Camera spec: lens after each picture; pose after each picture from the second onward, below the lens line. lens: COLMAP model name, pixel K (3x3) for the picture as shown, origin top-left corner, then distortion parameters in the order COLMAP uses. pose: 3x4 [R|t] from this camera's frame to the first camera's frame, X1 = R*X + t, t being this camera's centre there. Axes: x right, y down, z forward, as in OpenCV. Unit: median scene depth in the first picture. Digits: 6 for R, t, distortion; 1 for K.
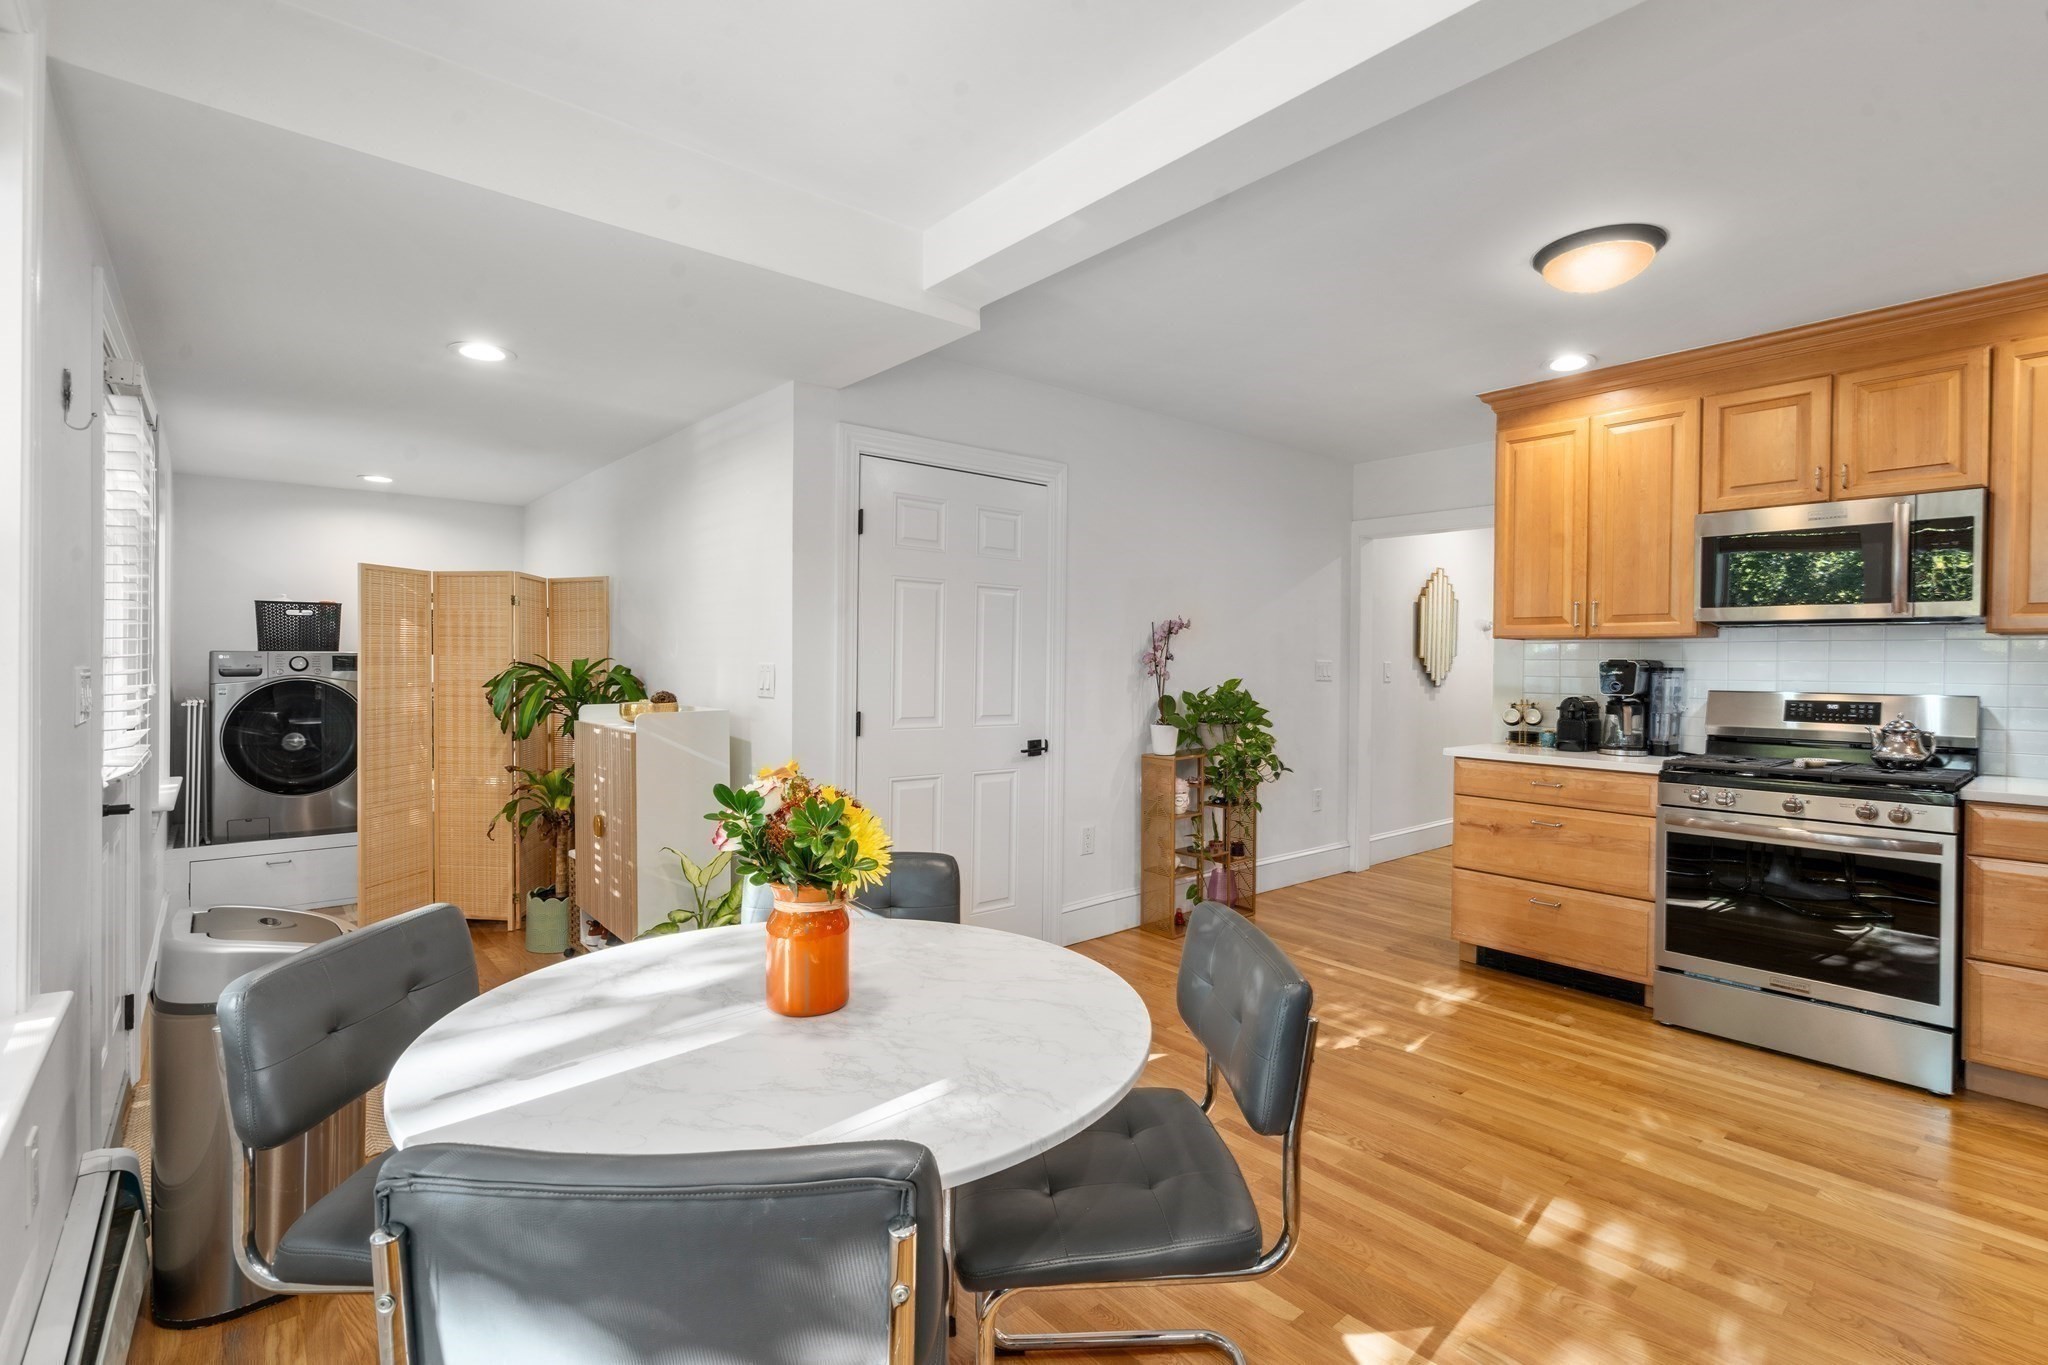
lens RADIAL K [[933.6, 0, 1032.6], [0, 933.6, 652.3], [0, 0, 1]] dist [-0.012308, 0.000007]
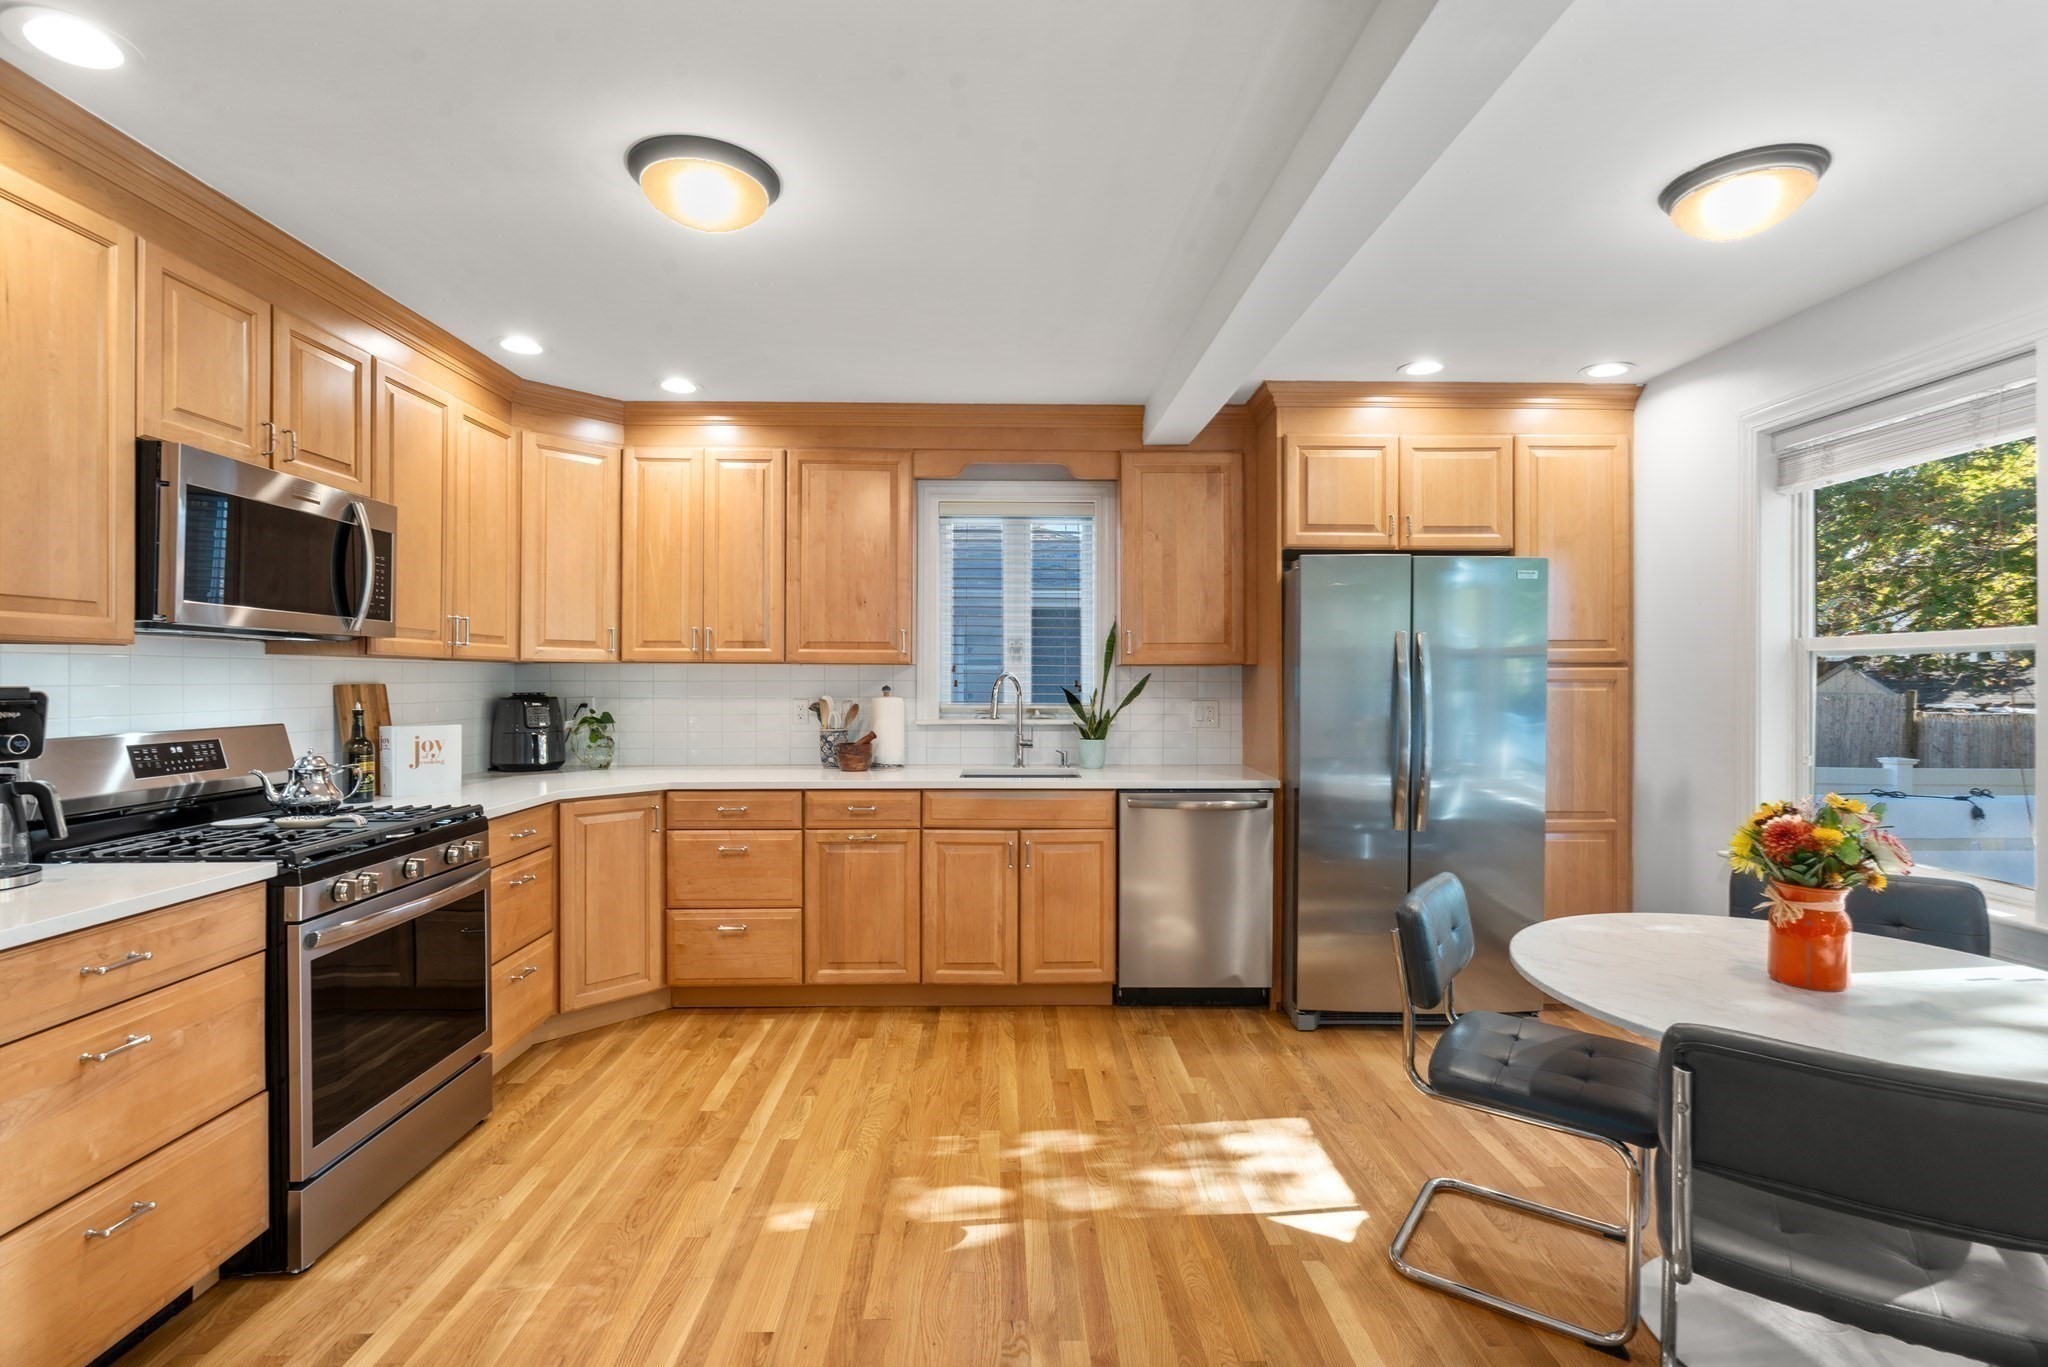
lens RADIAL K [[945.1, 0, 1025.4], [0, 945.1, 679.5], [0, 0, 1]] dist [-0.001496, 0.000270]
pose [[-0.780956, -0.014245, 0.624423, -0.087360], [-0.017367, 0.999849, 0.001088, -0.006642], [-0.624344, -0.009994, -0.781085, 1.138198]]
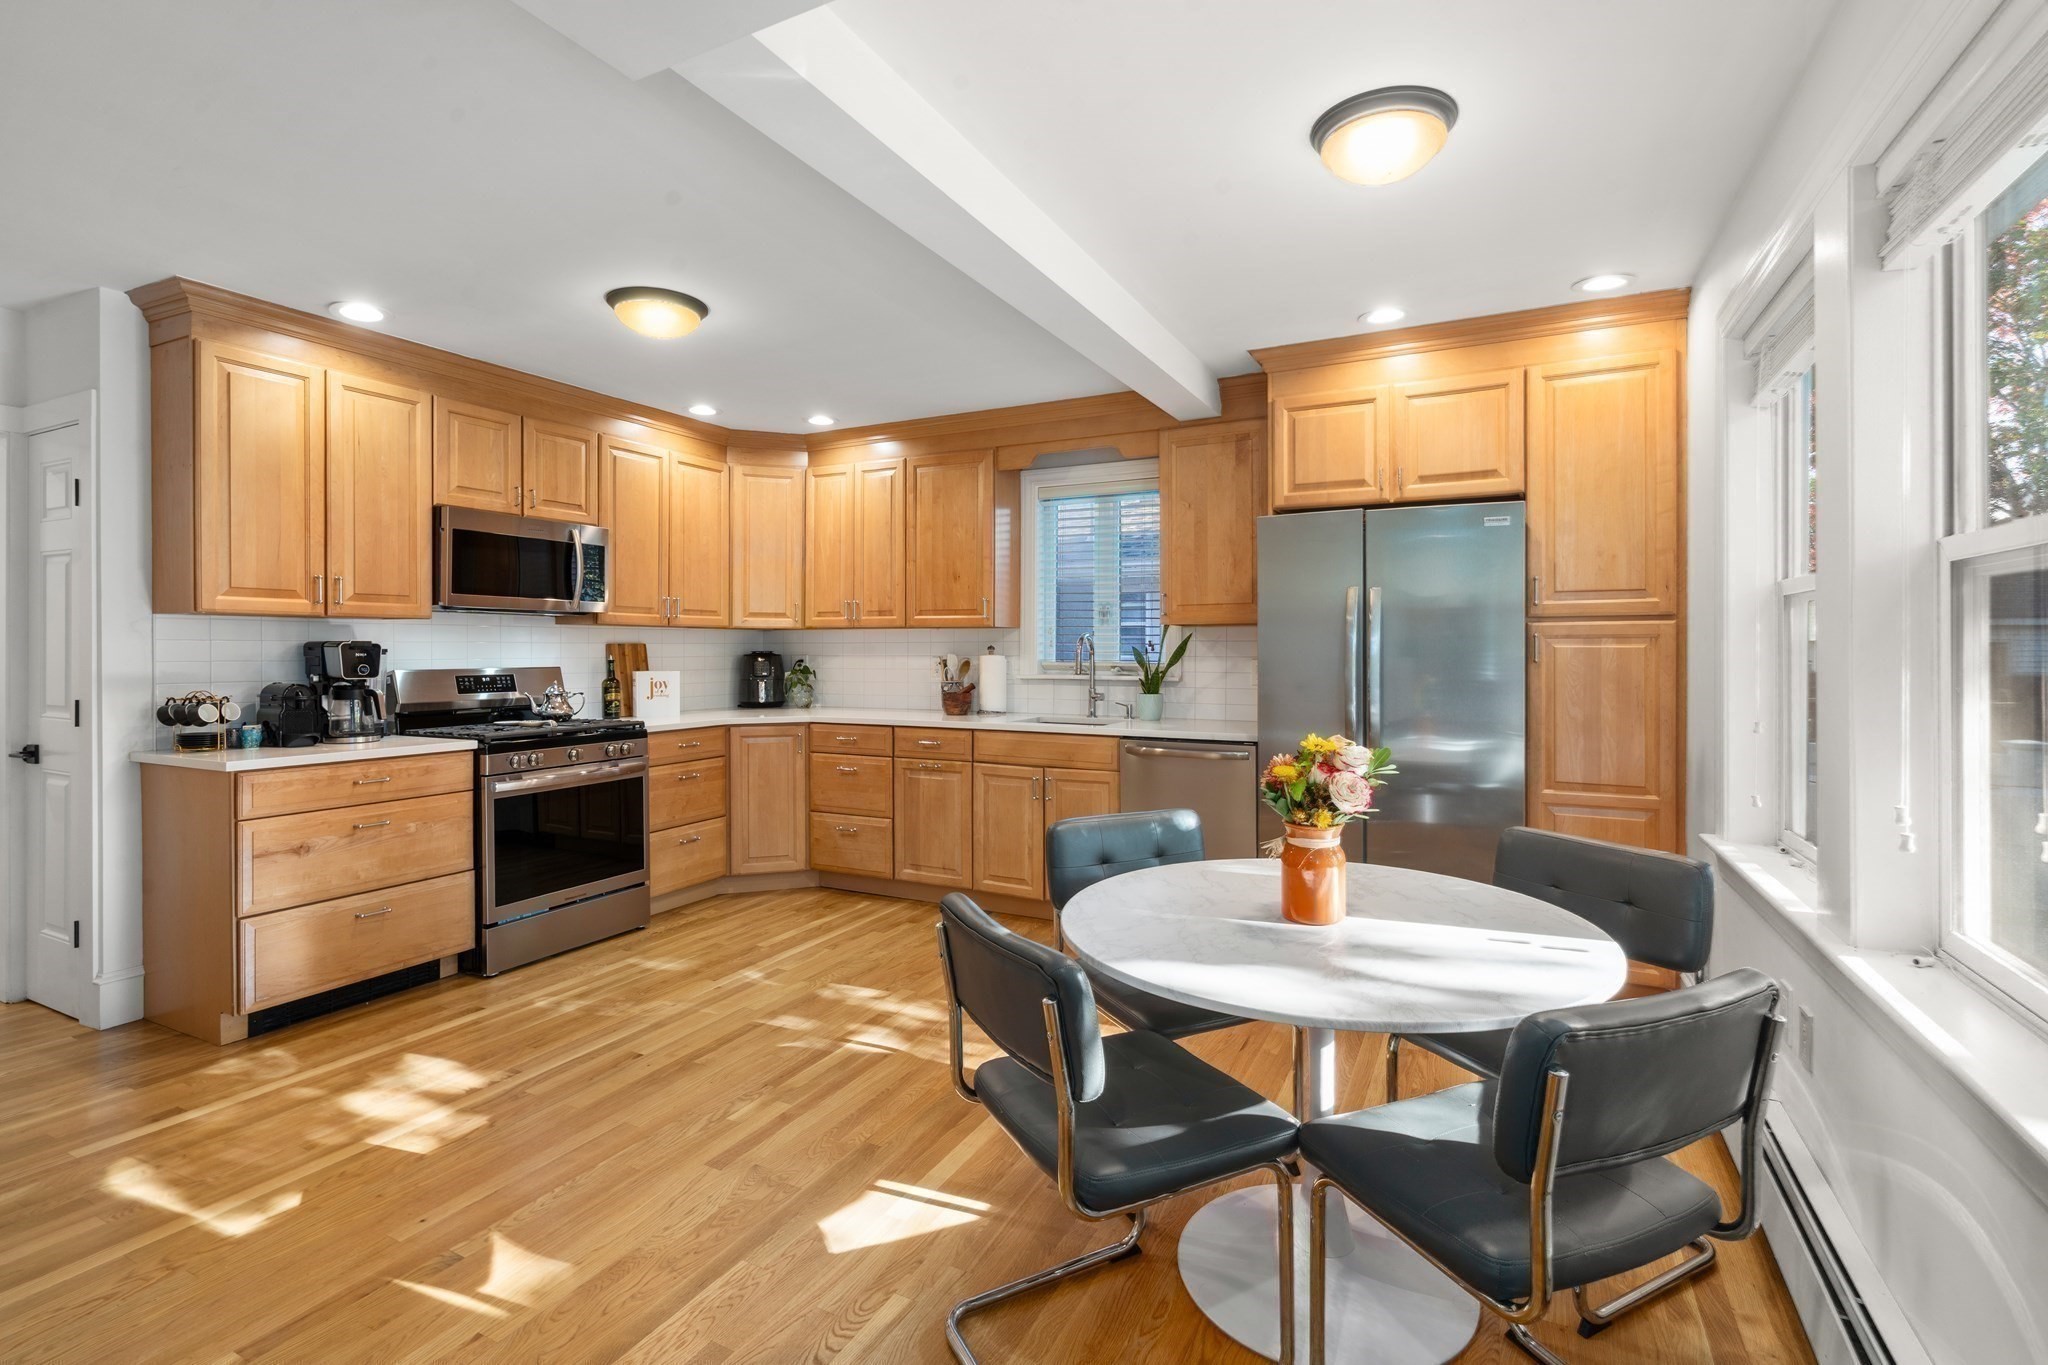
lens RADIAL K [[933.6, 0, 1032.6], [0, 933.6, 652.3], [0, 0, 1]] dist [-0.012308, 0.000007]
pose [[-0.392567, -0.015902, 0.919586, -0.540150], [-0.014092, 0.999837, 0.011273, -0.001096], [-0.919616, -0.008533, -0.392727, 0.803256]]
